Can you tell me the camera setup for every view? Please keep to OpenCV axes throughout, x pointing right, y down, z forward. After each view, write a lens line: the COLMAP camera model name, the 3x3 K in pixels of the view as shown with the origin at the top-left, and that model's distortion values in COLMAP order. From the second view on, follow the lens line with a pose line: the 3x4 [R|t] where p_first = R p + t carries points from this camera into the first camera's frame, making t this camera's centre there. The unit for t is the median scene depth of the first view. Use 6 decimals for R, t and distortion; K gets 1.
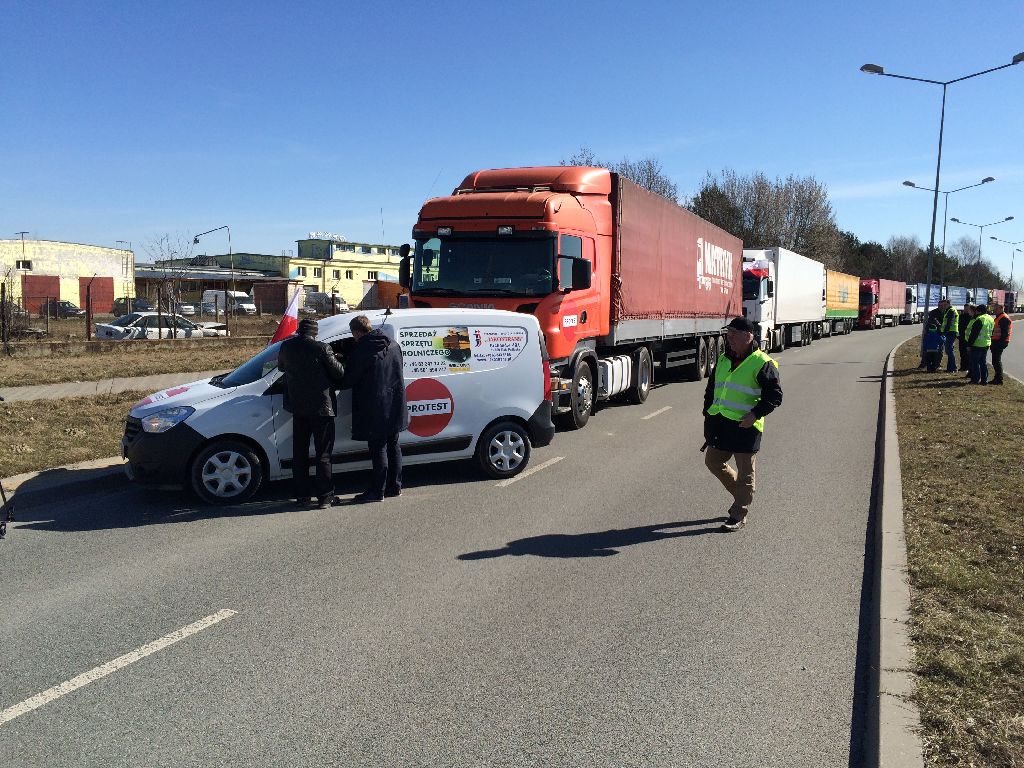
lens RADIAL K [[879.5, 0, 505.2], [0, 879.5, 384.0], [0, 0, 1]] dist [0.091703, -0.114122]
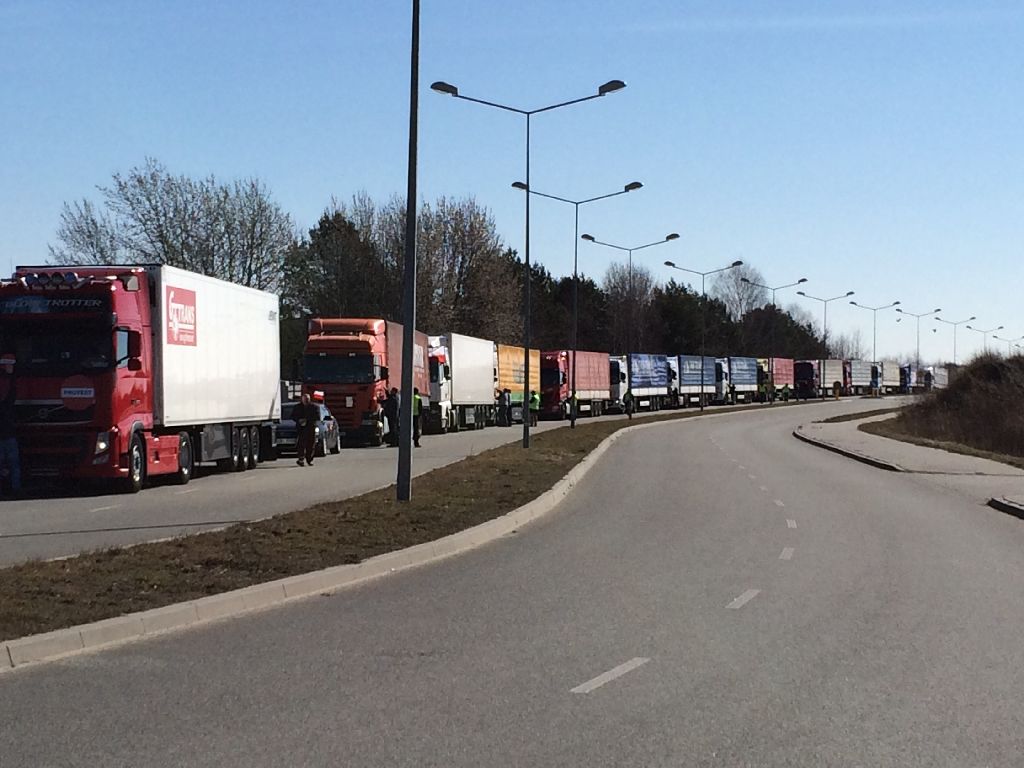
lens RADIAL K [[2305.1, 0, 512.0], [0, 2305.1, 384.0], [0, 0, 1]] dist [-0.014818, -0.033151]
pose [[0.941826, -0.015510, 0.335744, -1.160612], [0.046855, 0.995239, -0.085461, 0.308793], [-0.332820, 0.096221, 0.938068, -3.388492]]
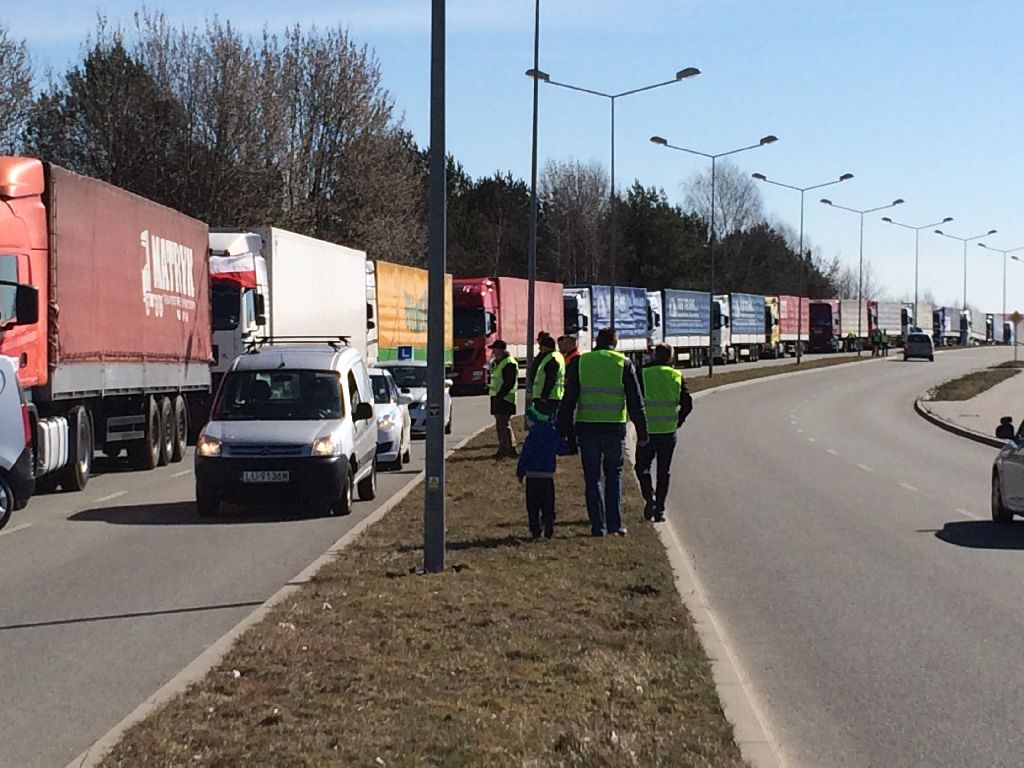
lens RADIAL K [[2735.3, 0, 512.0], [0, 2735.3, 384.0], [0, 0, 1]] dist [-0.006092, 0.131827]
pose [[0.928727, -0.019766, 0.370237, -0.307723], [0.046894, 0.996821, -0.064413, 0.090897], [-0.367787, 0.077184, 0.926701, -1.044031]]
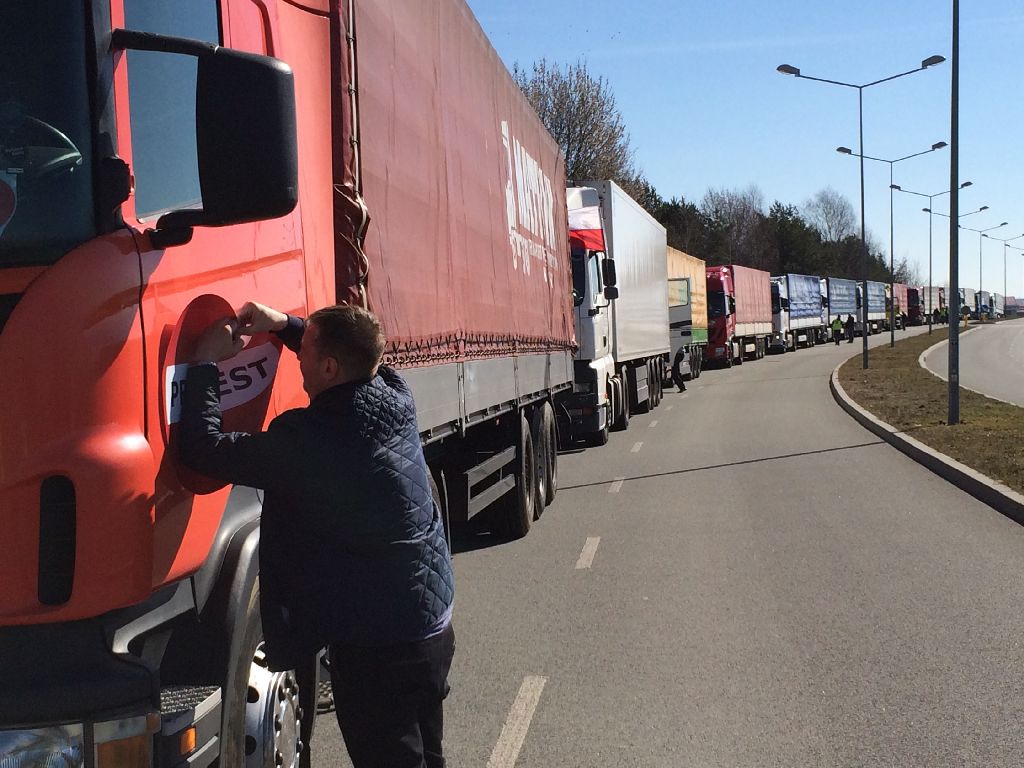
lens RADIAL K [[1765.9, 0, 512.0], [0, 1765.9, 384.0], [0, 0, 1]] dist [0.009126, 0.036558]
pose [[0.952439, -0.052467, 0.300177, 0.018210], [0.071676, 0.996001, -0.053333, -0.035713], [-0.296179, 0.072312, 0.952391, 0.465398]]
